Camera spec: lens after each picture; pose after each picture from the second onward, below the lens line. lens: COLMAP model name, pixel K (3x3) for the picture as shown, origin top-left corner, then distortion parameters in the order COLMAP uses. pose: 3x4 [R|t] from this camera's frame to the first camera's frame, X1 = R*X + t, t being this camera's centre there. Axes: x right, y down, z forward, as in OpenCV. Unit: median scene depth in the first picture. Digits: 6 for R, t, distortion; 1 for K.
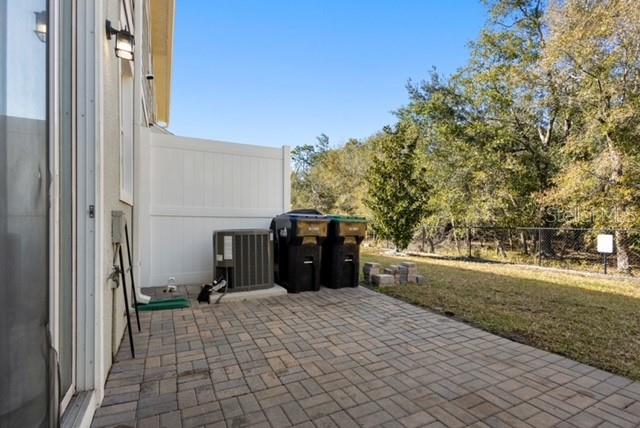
lens RADIAL K [[310.7, 0, 320.0], [0, 310.7, 214.0], [0, 0, 1]] dist [0.001697, 0.000039]
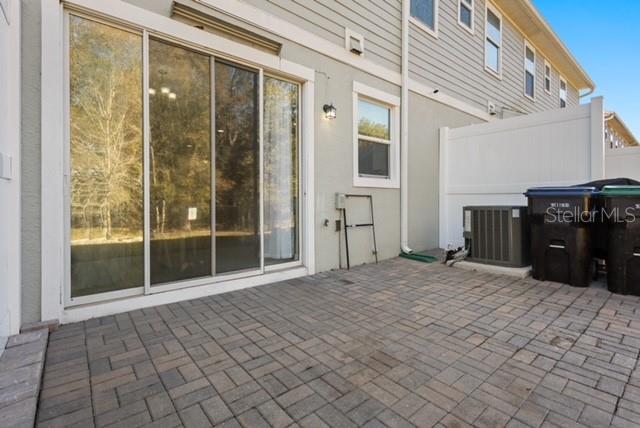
lens RADIAL K [[299.8, 0, 320.2], [0, 299.8, 200.2], [0, 0, 1]] dist [0.000023, -0.000087]
pose [[0.215945, -0.001841, -0.976404, 0.878950], [0.033328, 0.999429, 0.005487, 0.013893], [0.975837, -0.033727, 0.215883, 0.337738]]
